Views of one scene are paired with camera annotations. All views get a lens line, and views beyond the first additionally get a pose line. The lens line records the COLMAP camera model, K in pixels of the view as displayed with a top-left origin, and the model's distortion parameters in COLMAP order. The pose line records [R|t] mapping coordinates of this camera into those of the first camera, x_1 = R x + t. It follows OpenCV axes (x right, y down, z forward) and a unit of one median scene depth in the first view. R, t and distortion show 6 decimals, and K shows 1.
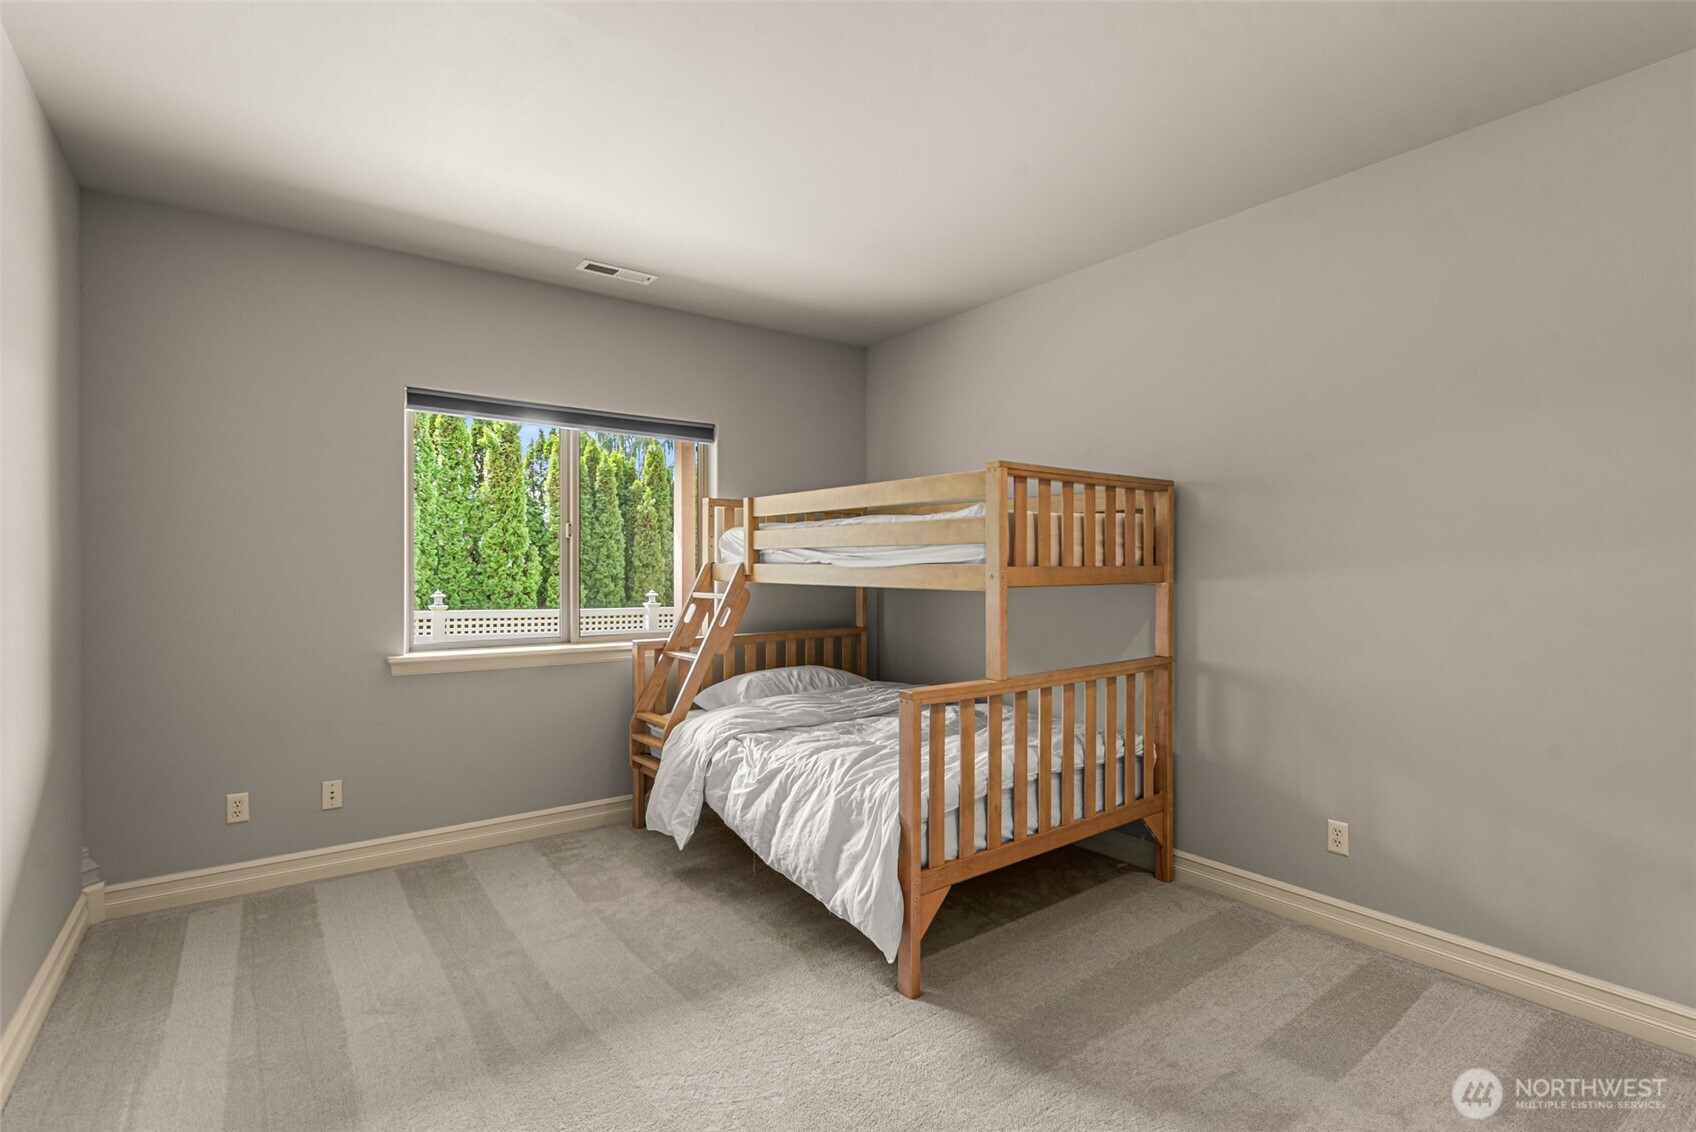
lens RADIAL K [[802.2, 0, 848.0], [0, 802.2, 566.0], [0, 0, 1]] dist [-0.002975, -0.000184]
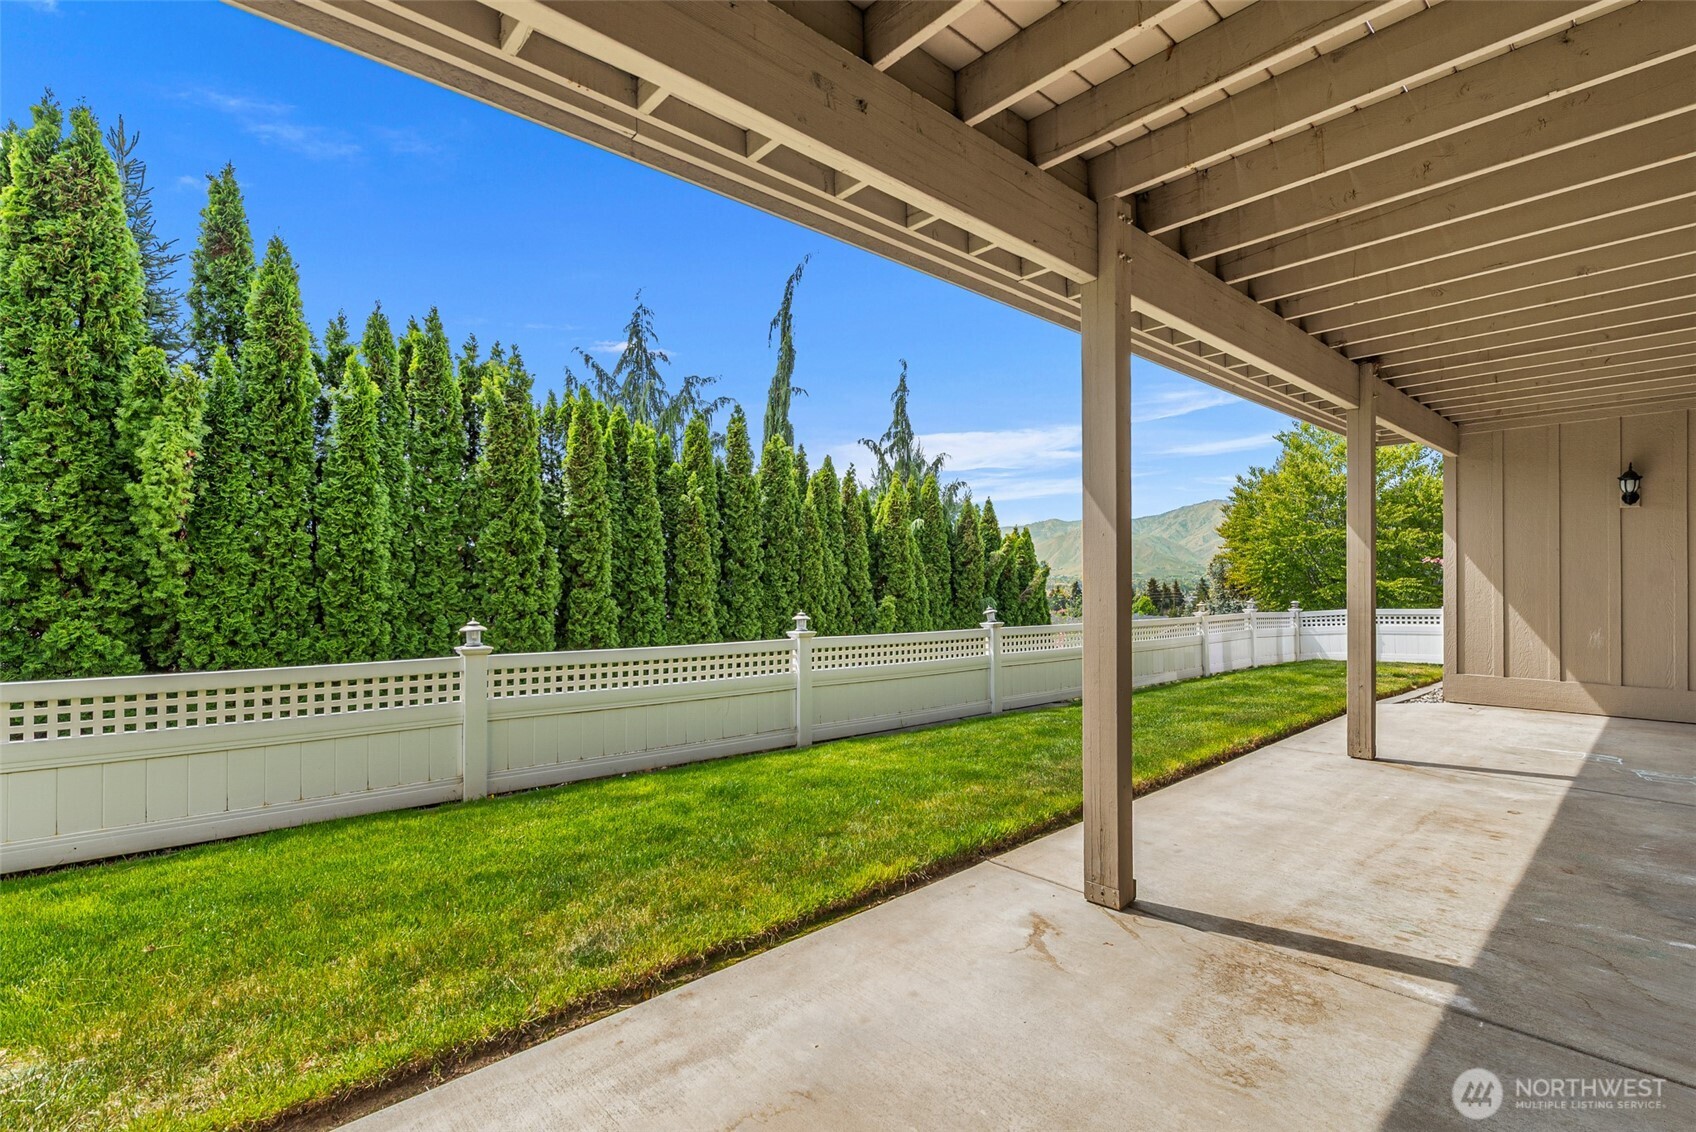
lens RADIAL K [[768.8, 0, 862.6], [0, 768.8, 570.6], [0, 0, 1]] dist [0.001076, -0.000656]
pose [[0.993336, -0.004181, 0.115183, -0.195868], [0.004627, 0.999983, -0.003601, 0.000105], [-0.115166, 0.004110, 0.993338, 0.283919]]
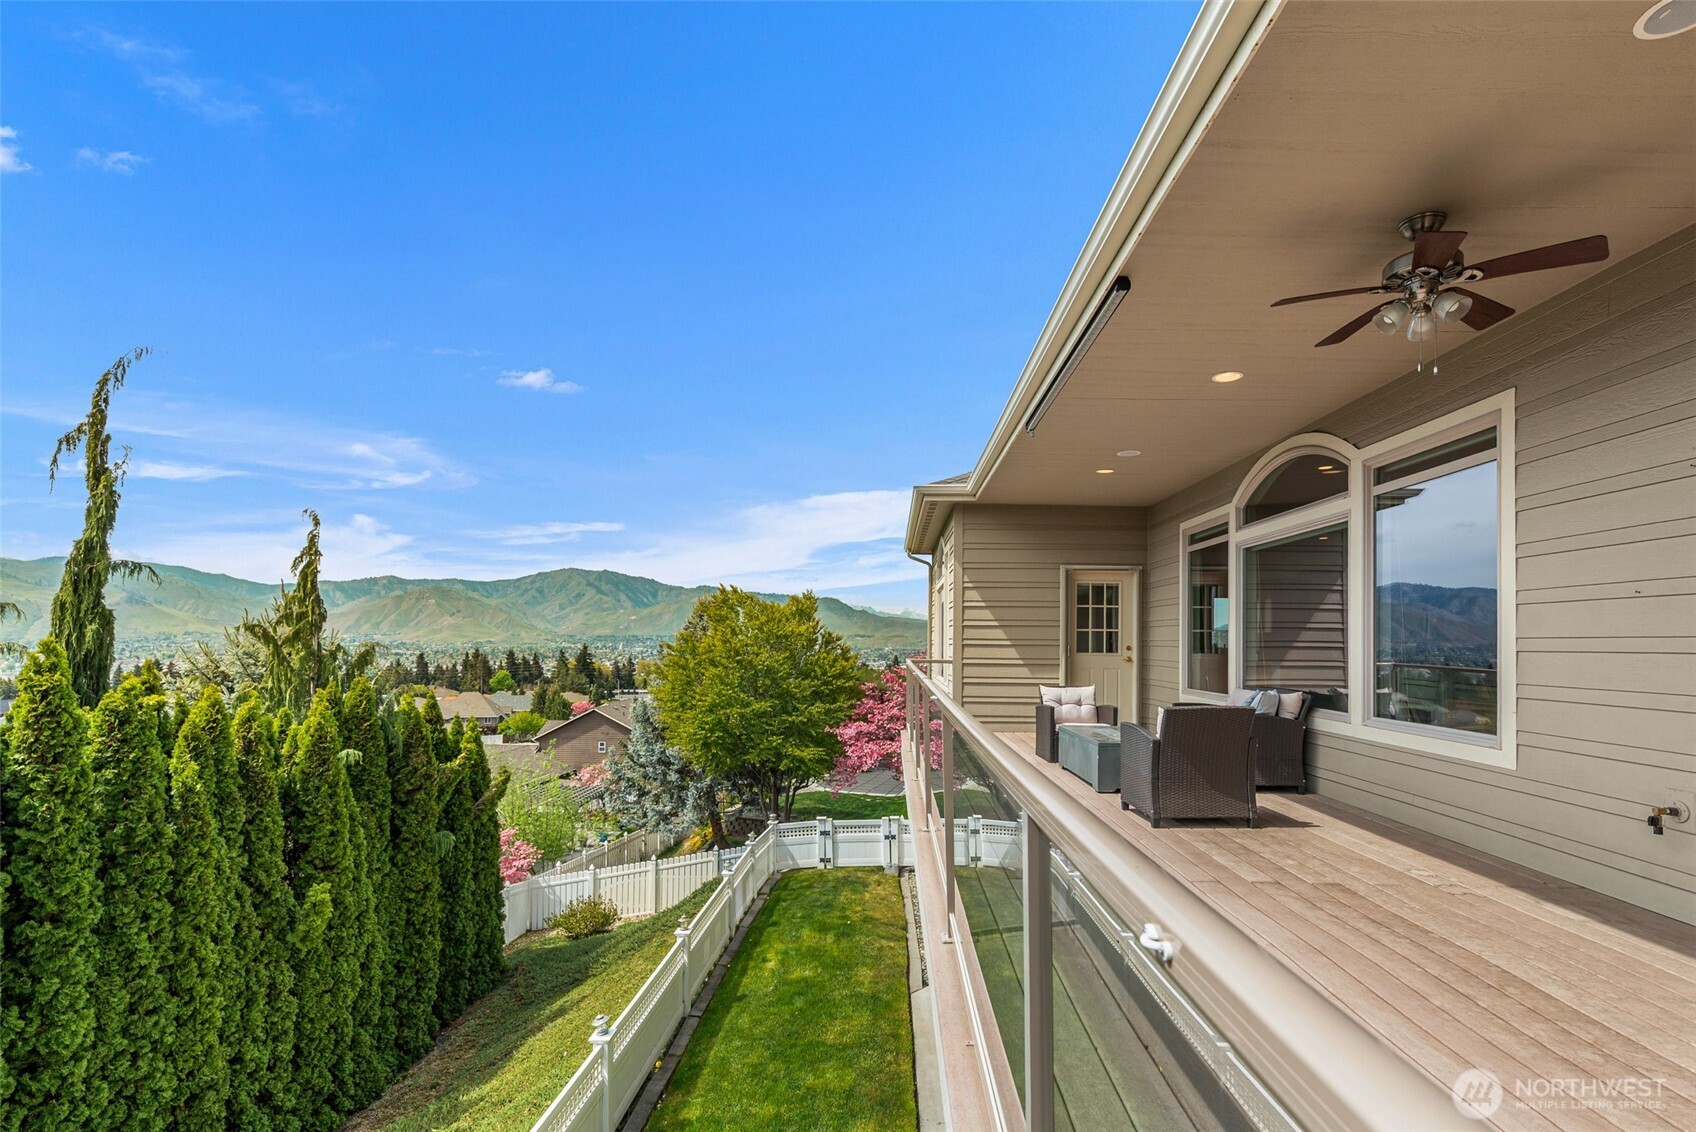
lens RADIAL K [[770.2, 0, 881.9], [0, 770.2, 622.9], [0, 0, 1]] dist [-0.001549, -0.001235]
pose [[0.597405, 0.025356, 0.801539, -0.317596], [-0.010249, 0.999660, -0.023985, -0.203275], [-0.801874, 0.006114, 0.597461, 0.419103]]
